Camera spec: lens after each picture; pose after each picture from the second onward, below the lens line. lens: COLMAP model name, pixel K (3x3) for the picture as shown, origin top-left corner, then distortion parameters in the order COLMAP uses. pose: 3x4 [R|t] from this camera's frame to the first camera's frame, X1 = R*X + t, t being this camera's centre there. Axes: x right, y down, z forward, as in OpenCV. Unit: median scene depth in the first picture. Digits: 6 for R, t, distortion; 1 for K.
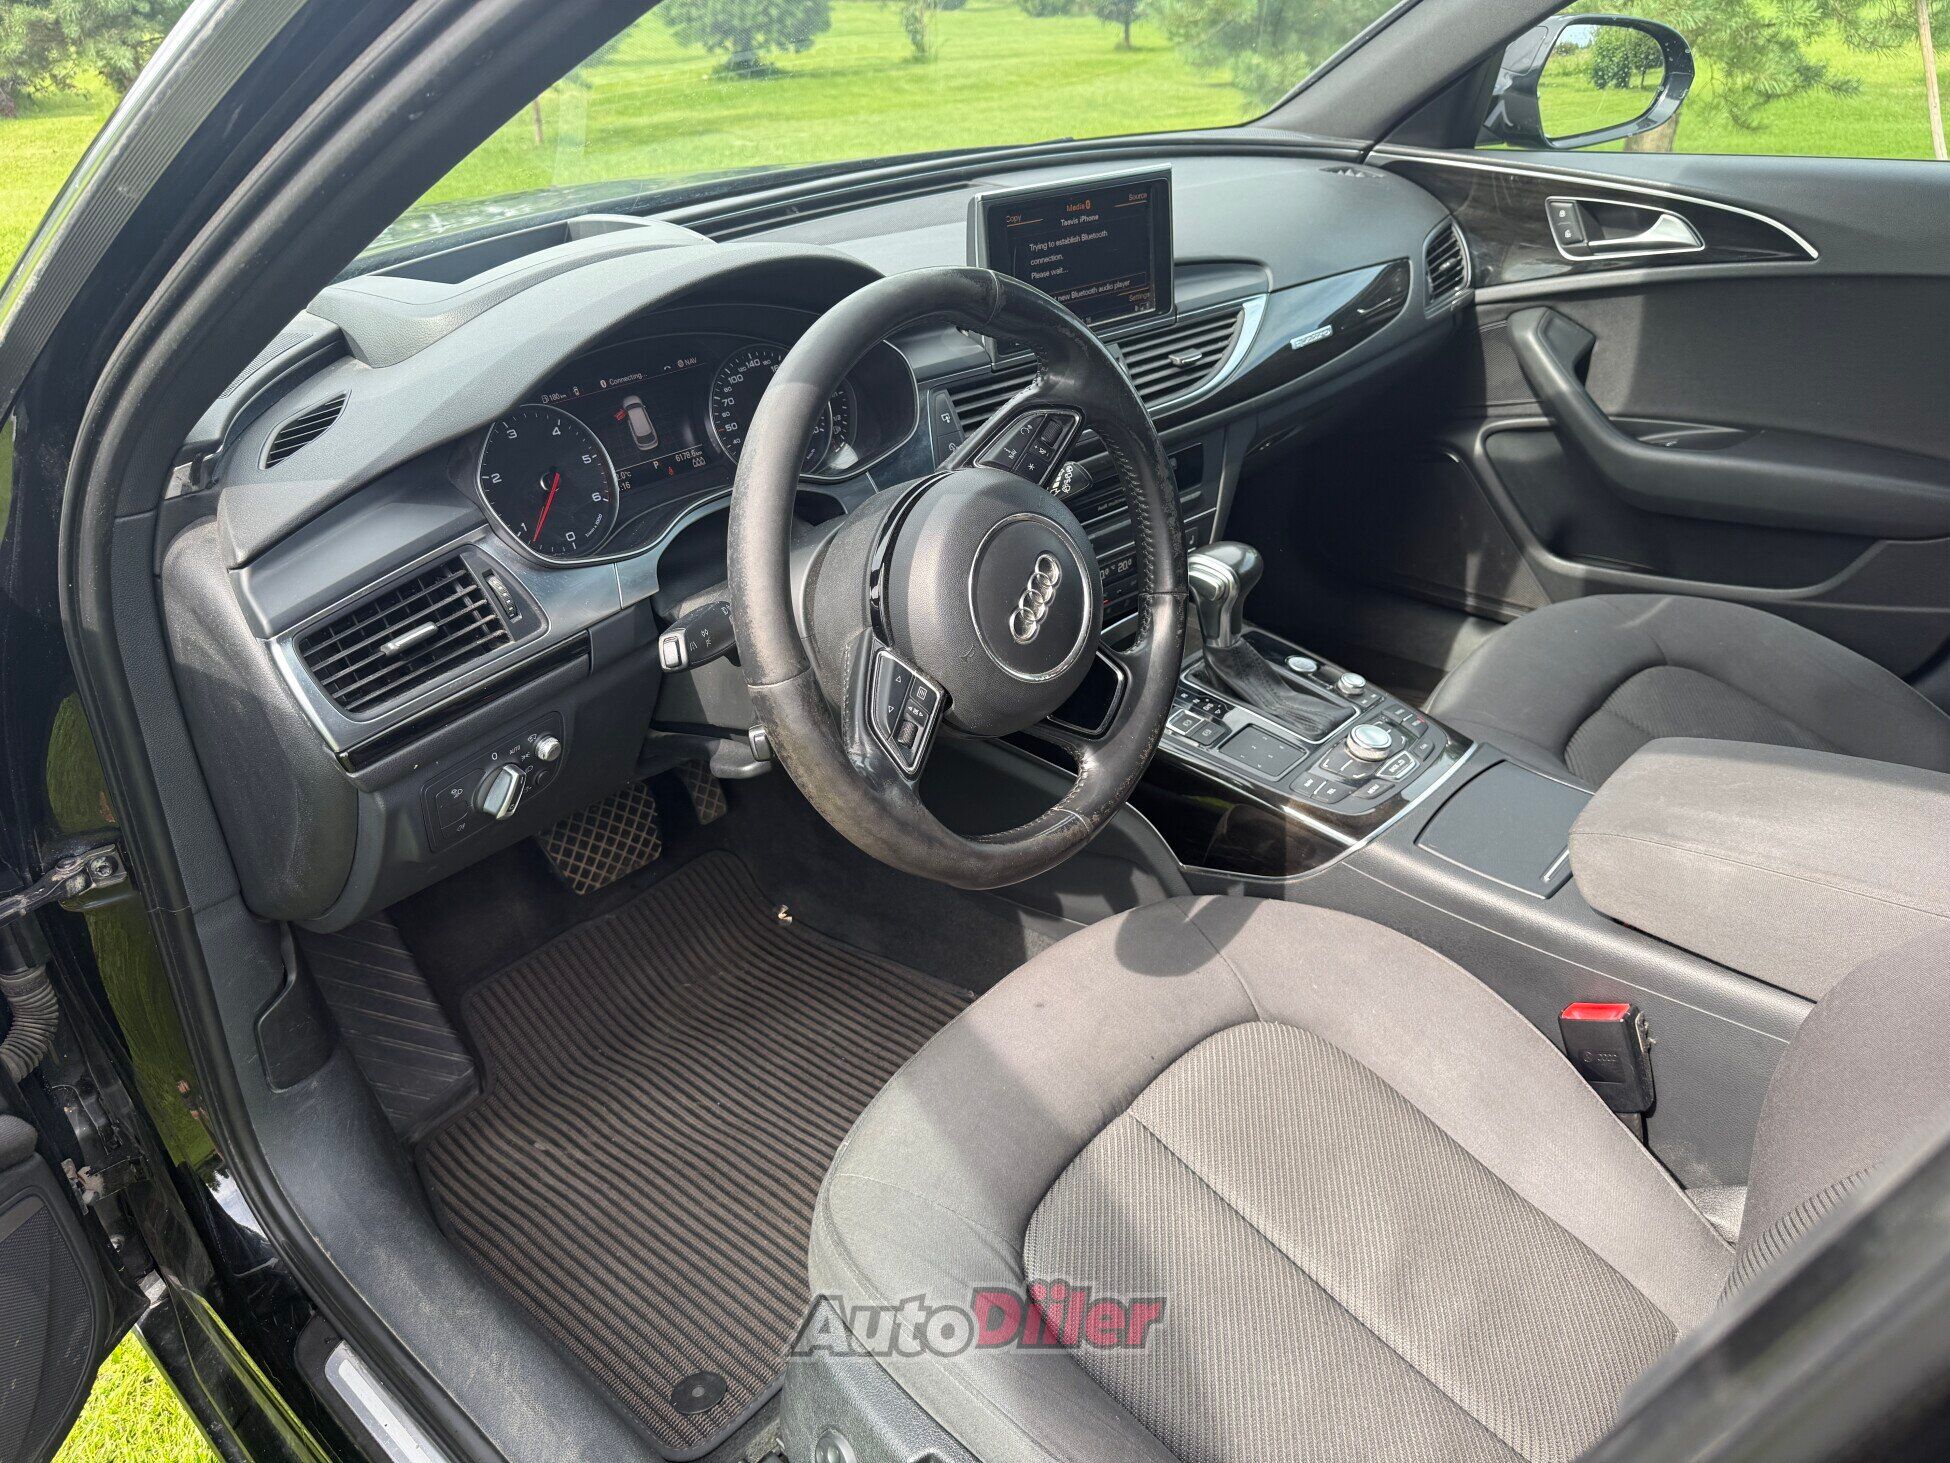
lens RADIAL K [[1374.6, 0, 975.0], [0, 1374.6, 731.5], [0, 0, 1]] dist [-0.003583, -0.001874]
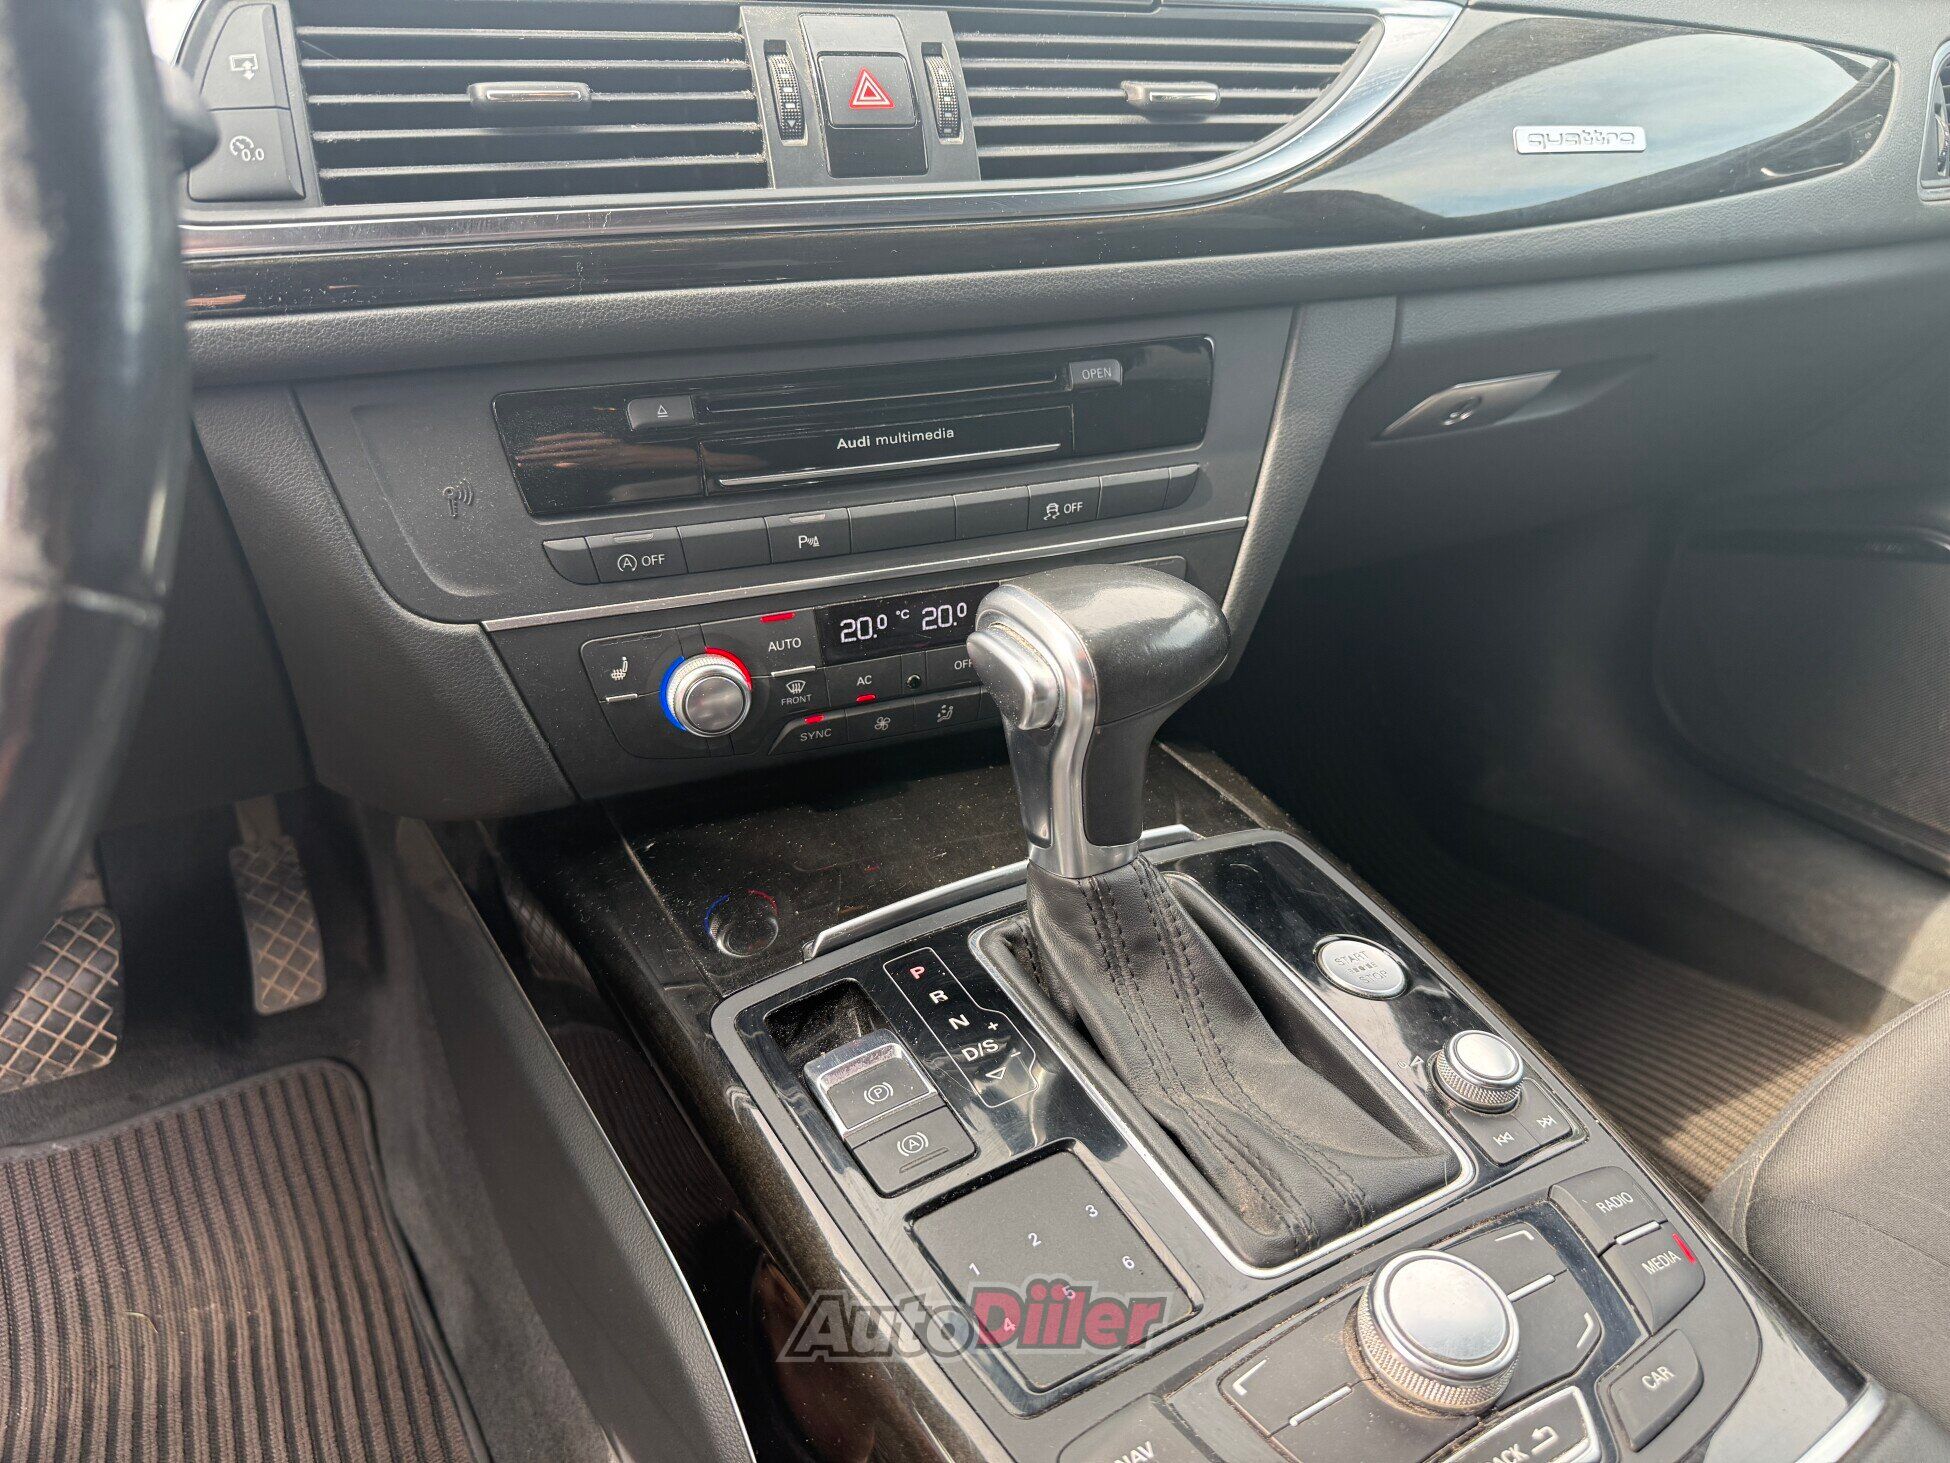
lens RADIAL K [[1374.6, 0, 975.0], [0, 1374.6, 731.5], [0, 0, 1]] dist [-0.003583, -0.001874]
pose [[0.945196, 0.154736, -0.287510, 0.236317], [-0.178356, 0.982273, -0.057697, -0.068906], [0.273486, 0.105814, 0.956038, 0.641528]]
